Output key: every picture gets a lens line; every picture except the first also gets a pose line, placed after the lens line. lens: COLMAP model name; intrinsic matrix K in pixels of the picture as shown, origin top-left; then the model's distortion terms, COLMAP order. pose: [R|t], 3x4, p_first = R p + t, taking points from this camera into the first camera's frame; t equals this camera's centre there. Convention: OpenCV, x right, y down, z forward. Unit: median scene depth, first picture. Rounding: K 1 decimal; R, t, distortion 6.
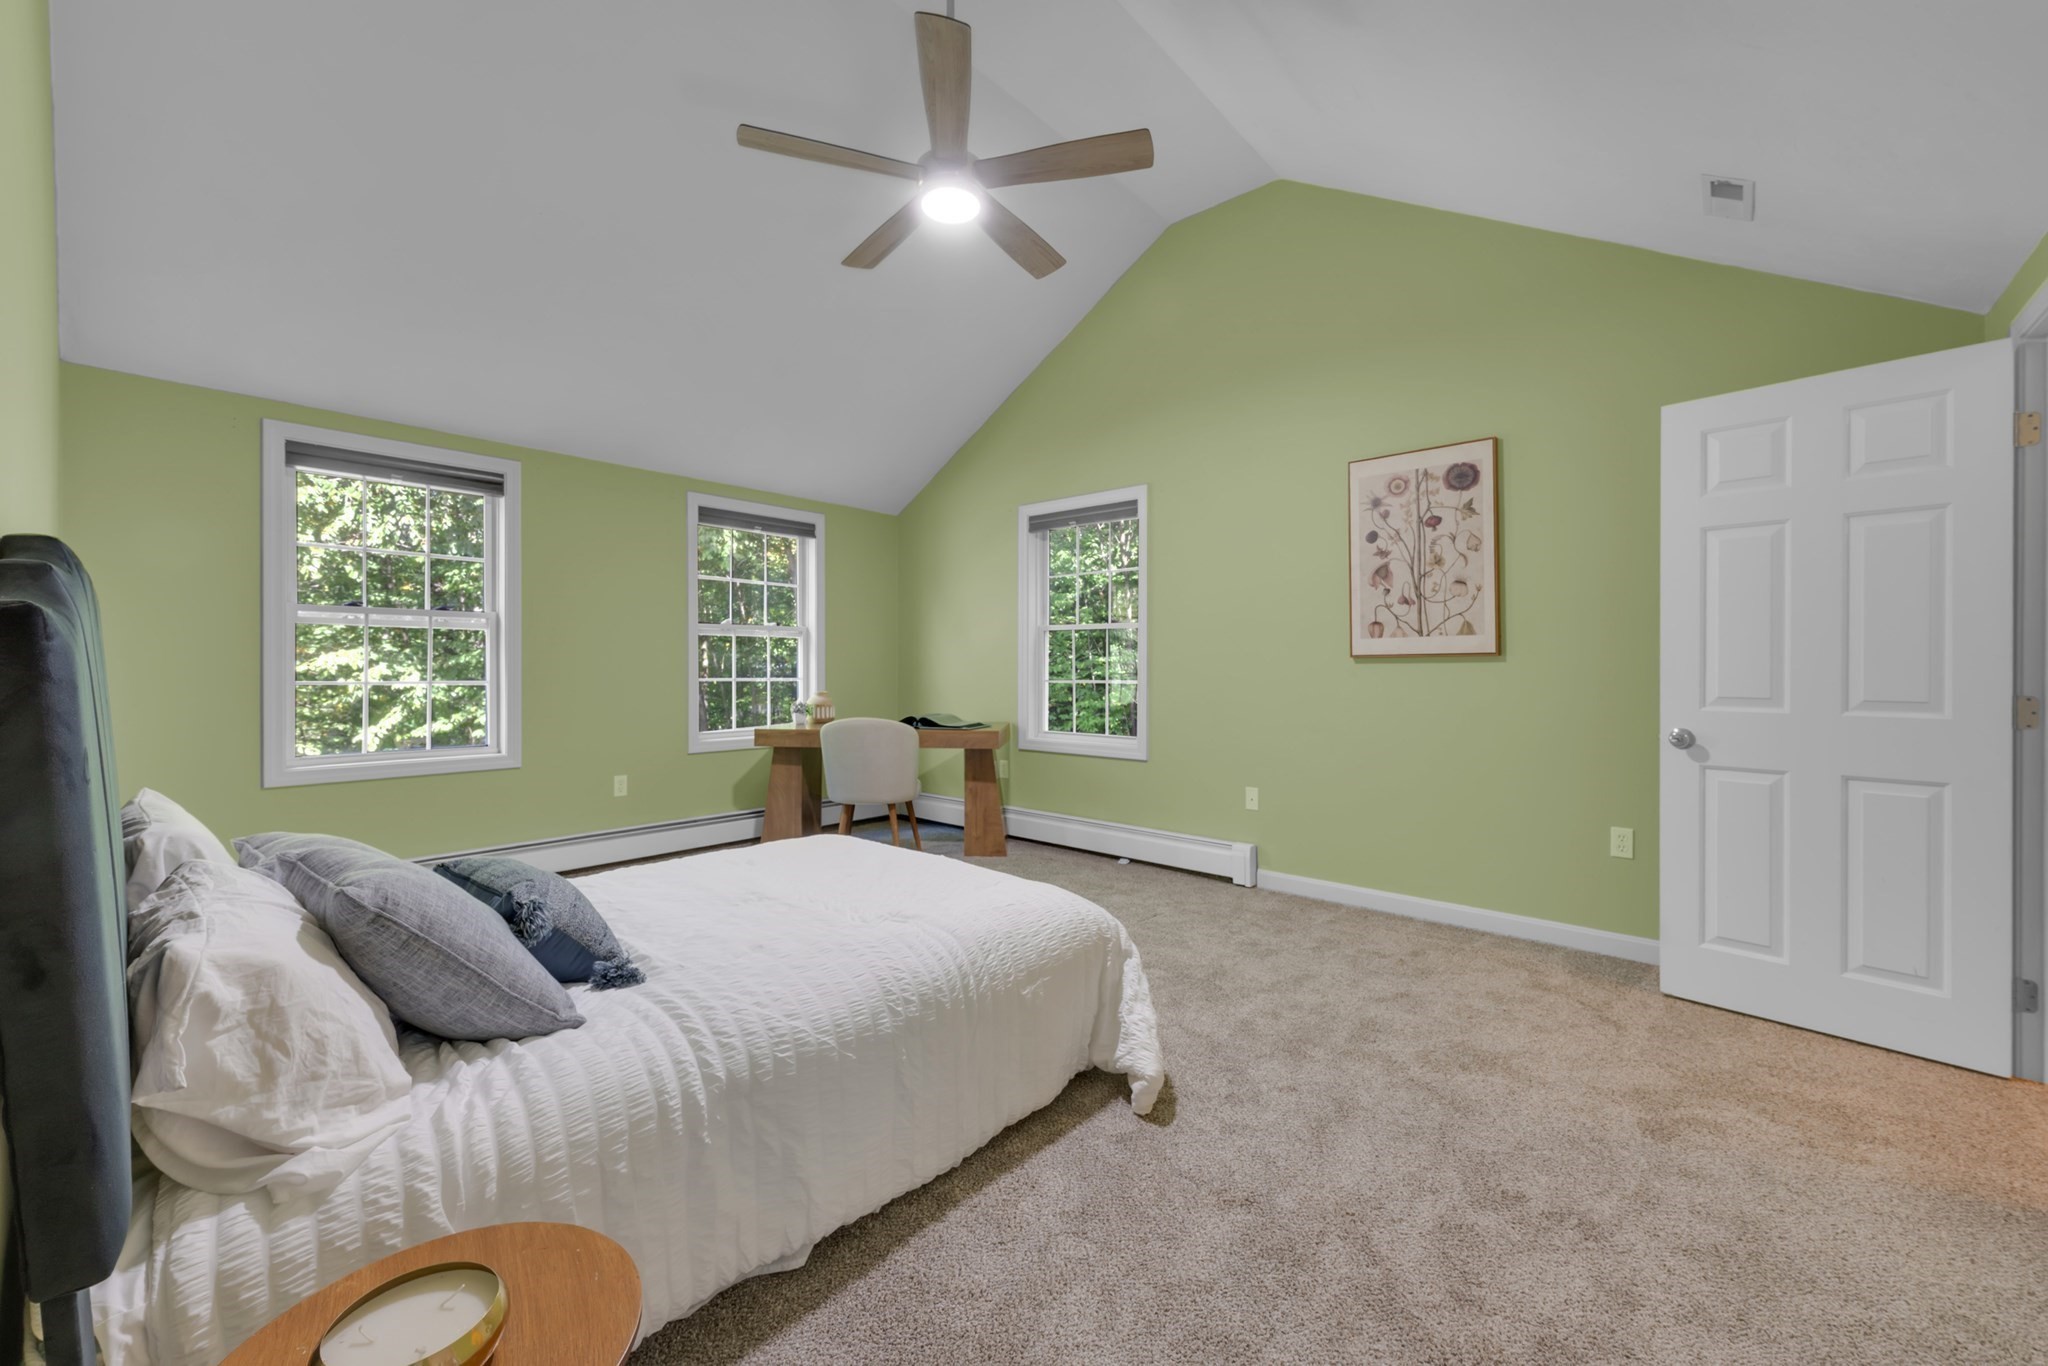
lens RADIAL K [[817.7, 0, 1037.2], [0, 817.7, 673.0], [0, 0, 1]] dist [0.000046, -0.000077]
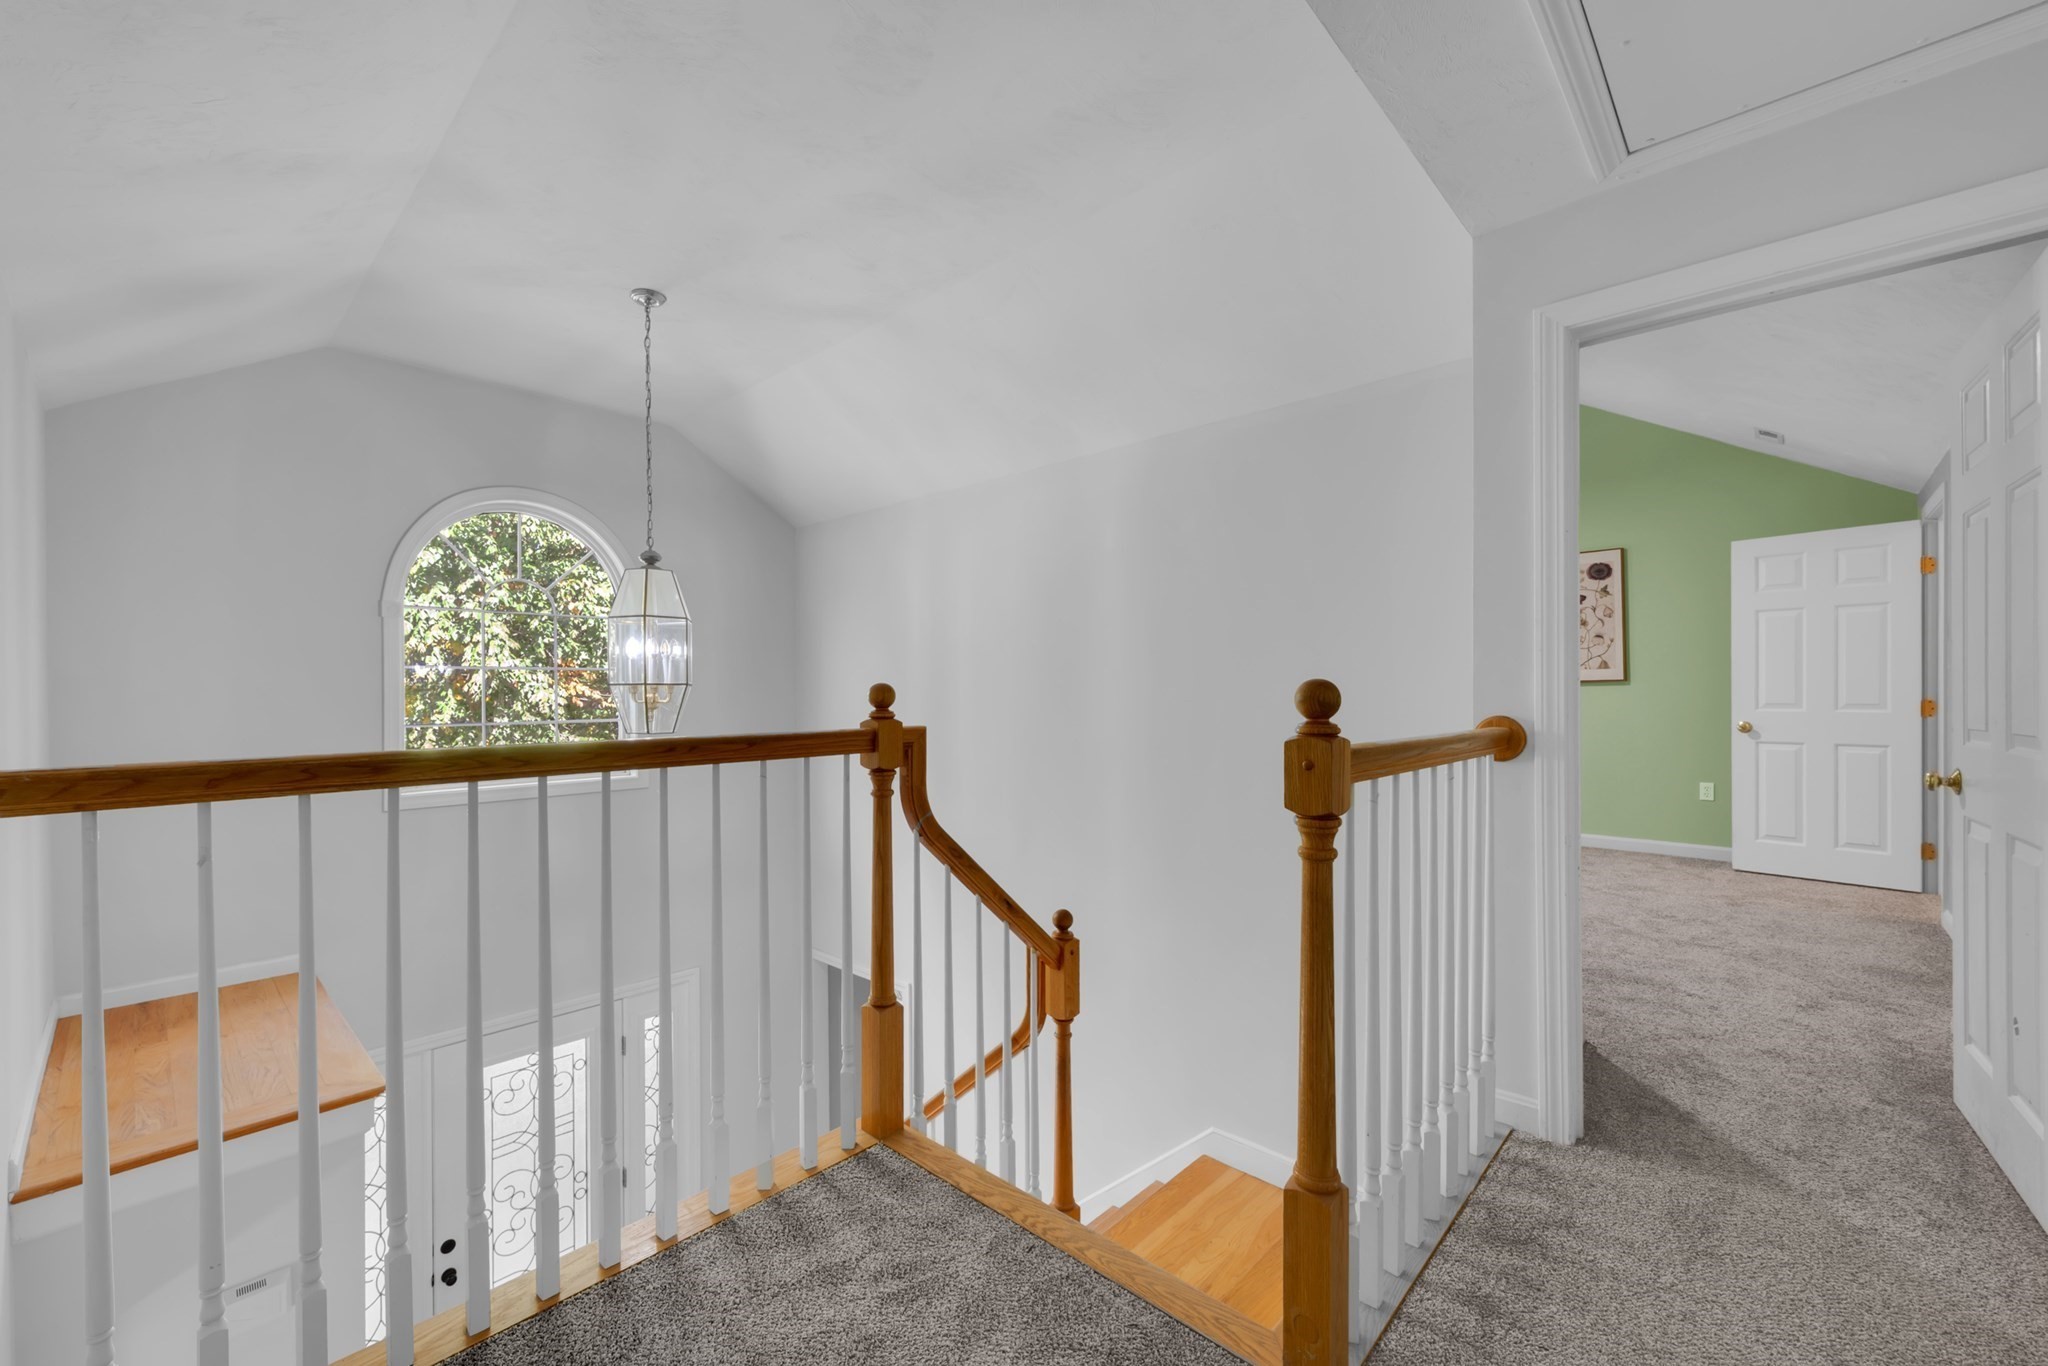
lens RADIAL K [[817.7, 0, 1009.7], [0, 817.7, 696.1], [0, 0, 1]] dist [0.000046, -0.000077]
pose [[0.998386, 0.000102, -0.056791, -0.678685], [-0.000570, 0.999966, -0.008226, 0.026250], [0.056788, 0.008245, 0.998352, -0.832922]]
